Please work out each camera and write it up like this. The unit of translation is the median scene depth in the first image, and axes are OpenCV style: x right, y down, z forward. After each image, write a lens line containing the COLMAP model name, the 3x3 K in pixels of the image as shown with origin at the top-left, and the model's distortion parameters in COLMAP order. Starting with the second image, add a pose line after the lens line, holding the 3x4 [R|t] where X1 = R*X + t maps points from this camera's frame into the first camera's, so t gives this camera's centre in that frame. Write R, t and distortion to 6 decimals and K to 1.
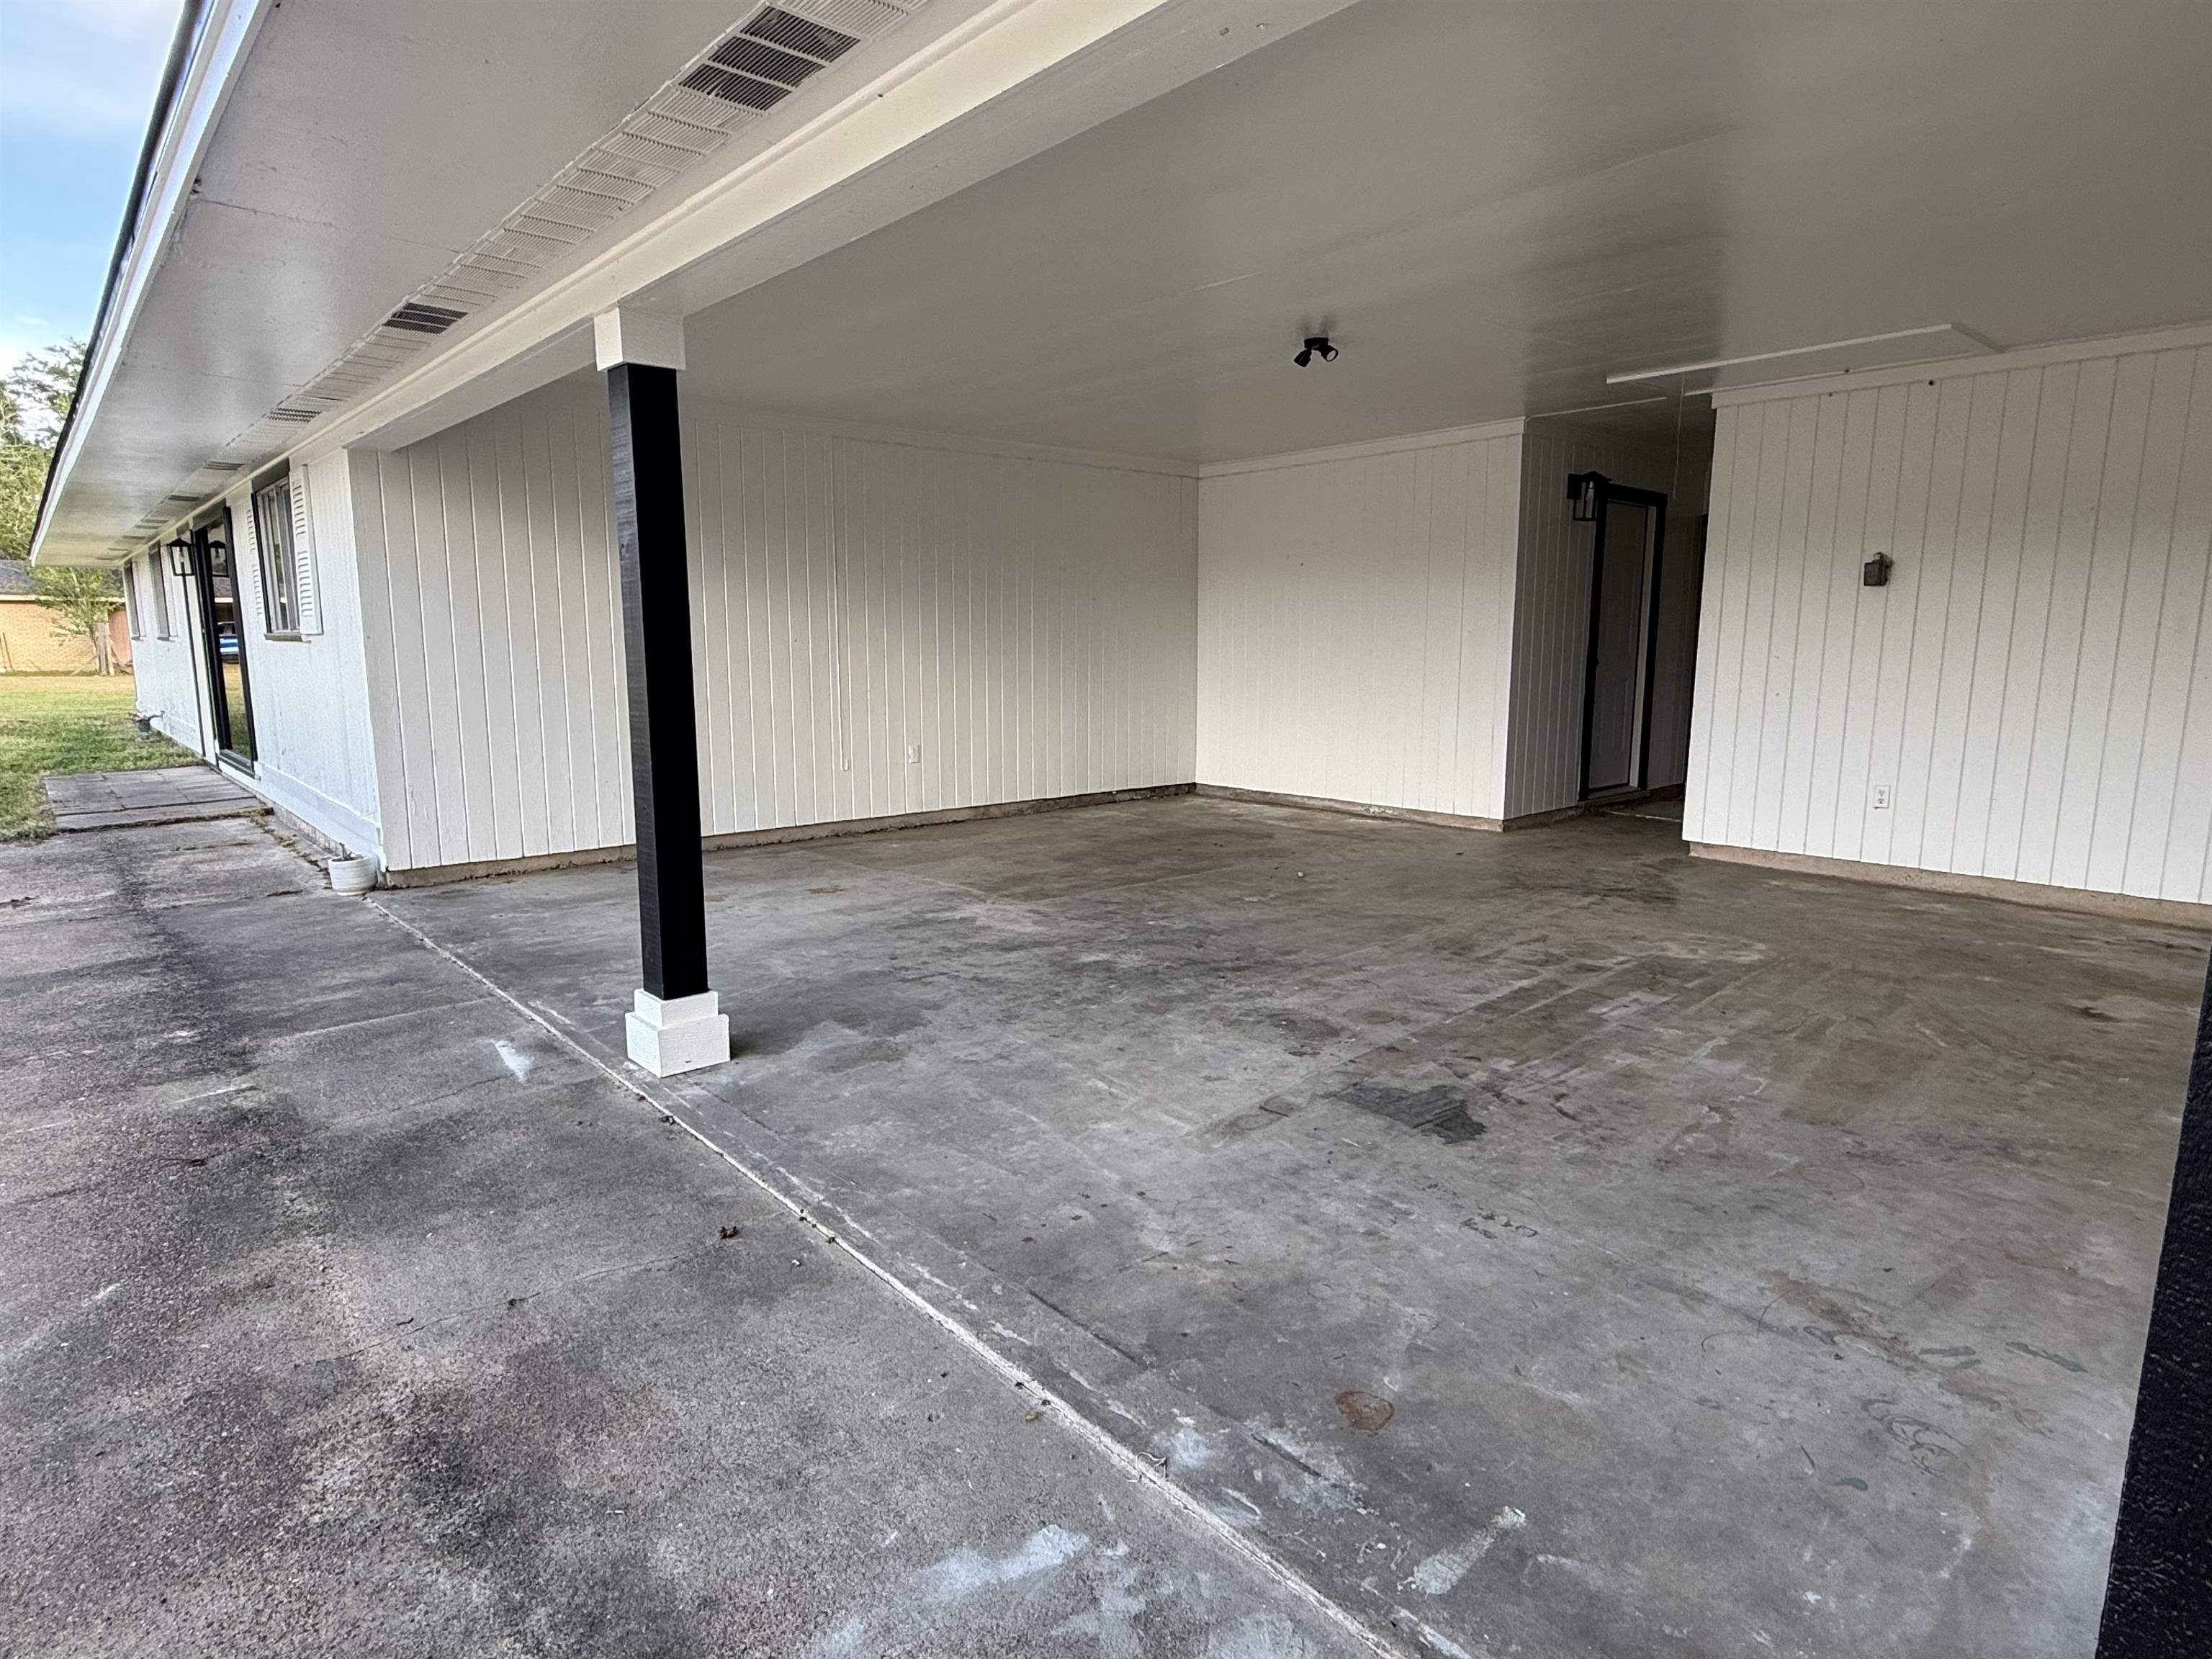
lens RADIAL K [[1219.0, 0, 1104.2], [0, 1219.0, 833.0], [0, 0, 1]] dist [0.006300, -0.000853]
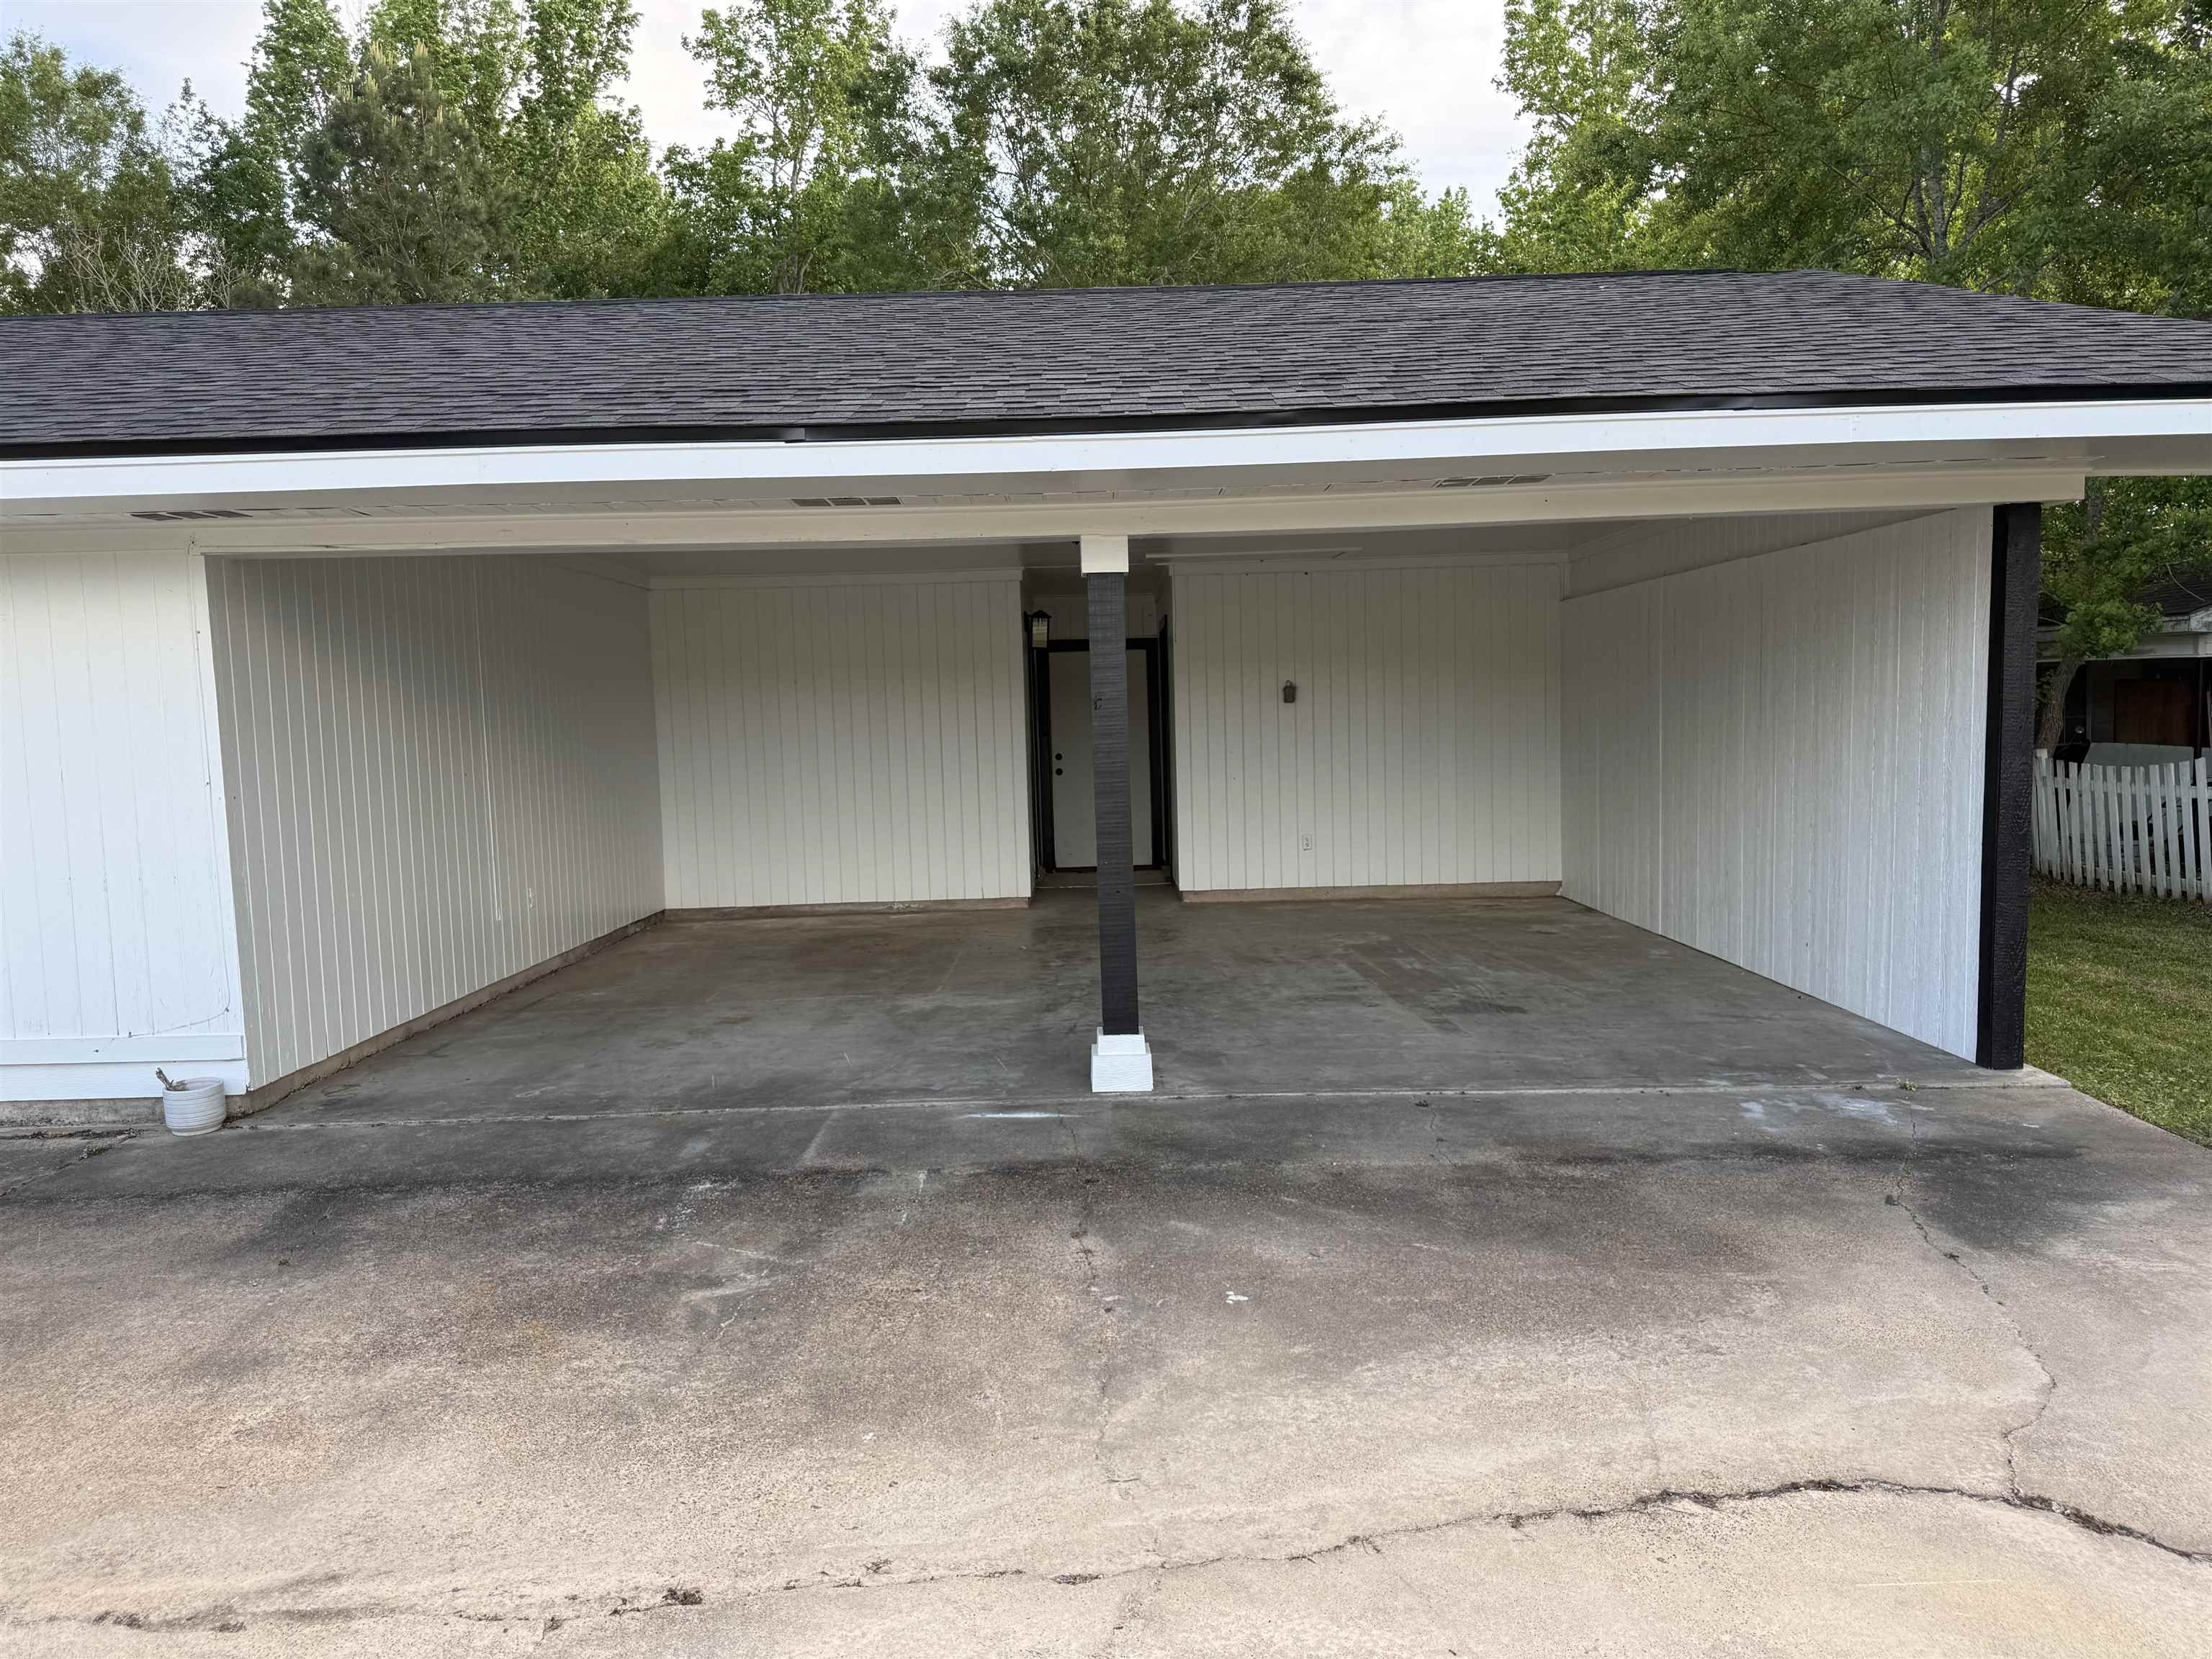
lens RADIAL K [[1540.3, 0, 1104.2], [0, 1540.3, 823.0], [0, 0, 1]] dist [0.078006, -0.002051]
pose [[0.654249, -0.069495, 0.753080, -1.632860], [0.148664, 0.988159, -0.037966, -0.030119], [-0.741524, 0.136795, 0.656833, -0.097614]]
